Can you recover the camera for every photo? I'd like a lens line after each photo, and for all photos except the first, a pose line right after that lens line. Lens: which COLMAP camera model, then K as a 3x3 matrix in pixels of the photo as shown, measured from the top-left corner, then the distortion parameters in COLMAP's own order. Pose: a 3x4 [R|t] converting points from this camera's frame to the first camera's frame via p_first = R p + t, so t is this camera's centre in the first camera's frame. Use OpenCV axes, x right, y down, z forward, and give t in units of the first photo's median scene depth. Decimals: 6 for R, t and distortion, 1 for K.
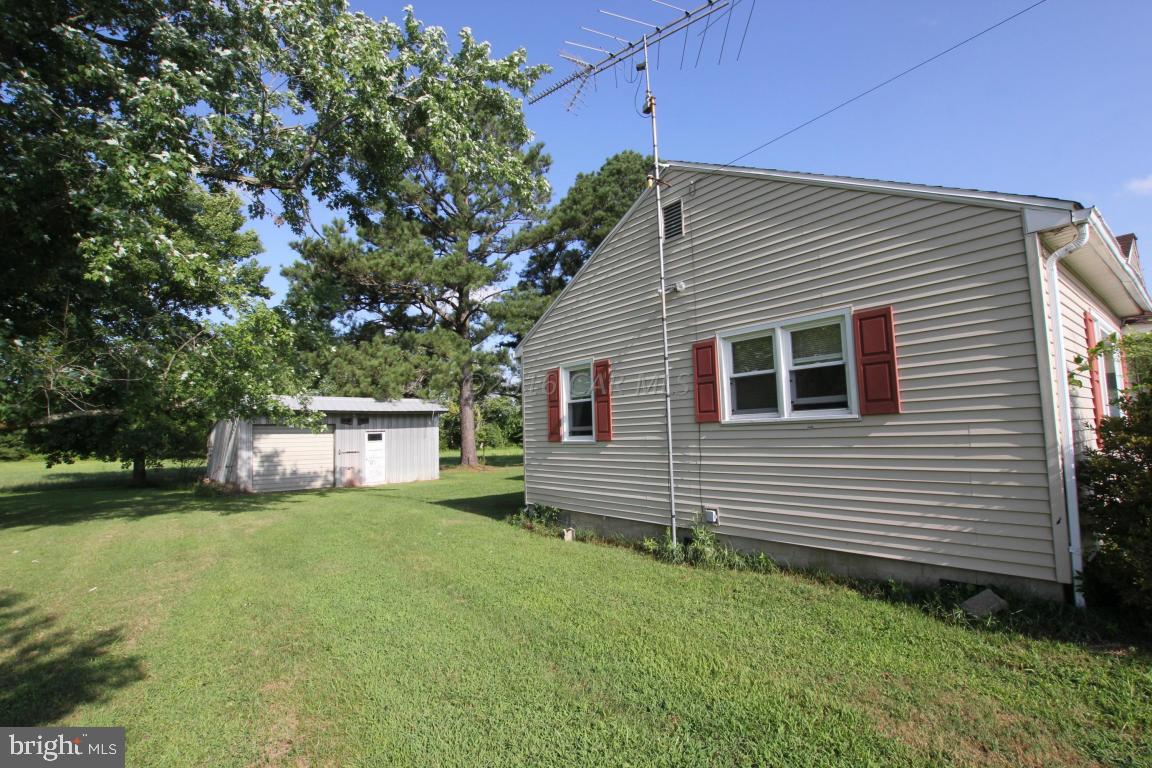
lens RADIAL K [[537.1, 0, 578.5], [0, 537.1, 389.5], [0, 0, 1]] dist [-0.019634, 0.000668]
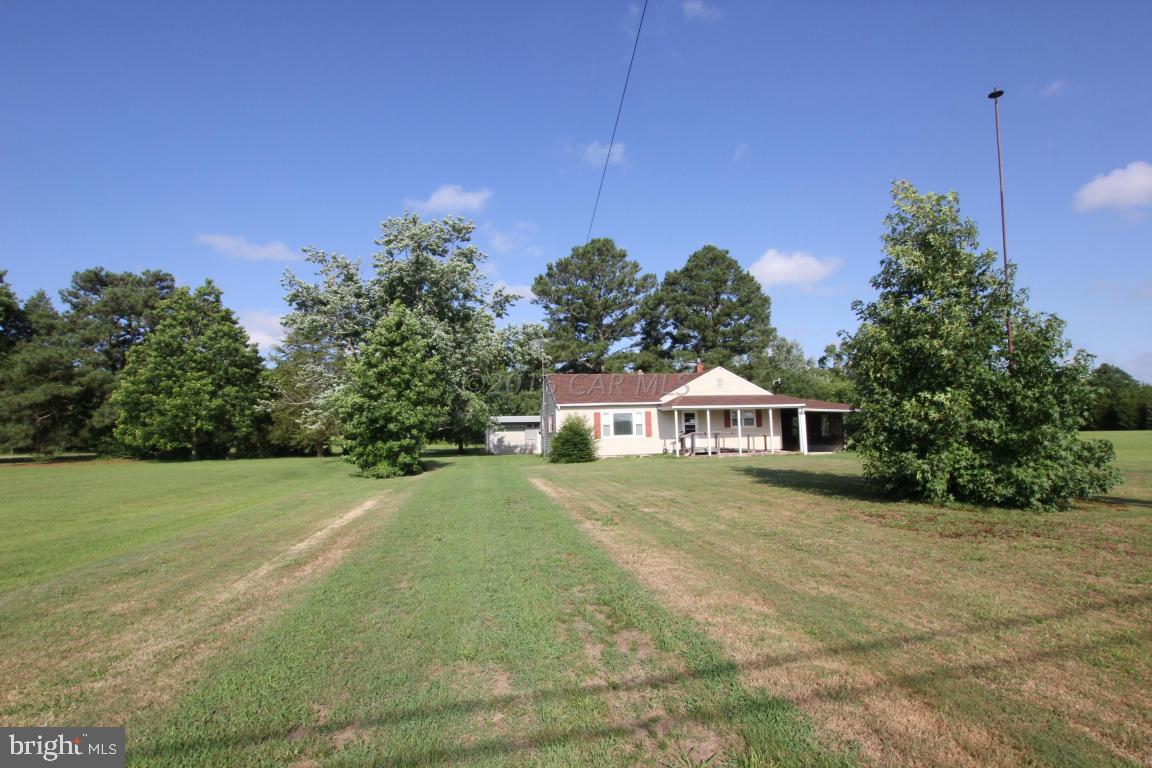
lens RADIAL K [[558.3, 0, 576.0], [0, 558.3, 384.0], [0, 0, 1]] dist [-0.021547, 0.000177]
pose [[0.890162, -0.051523, -0.452721, 0.993585], [0.046077, 0.998672, -0.023057, -0.066454], [0.453308, -0.000336, 0.891354, -1.266012]]
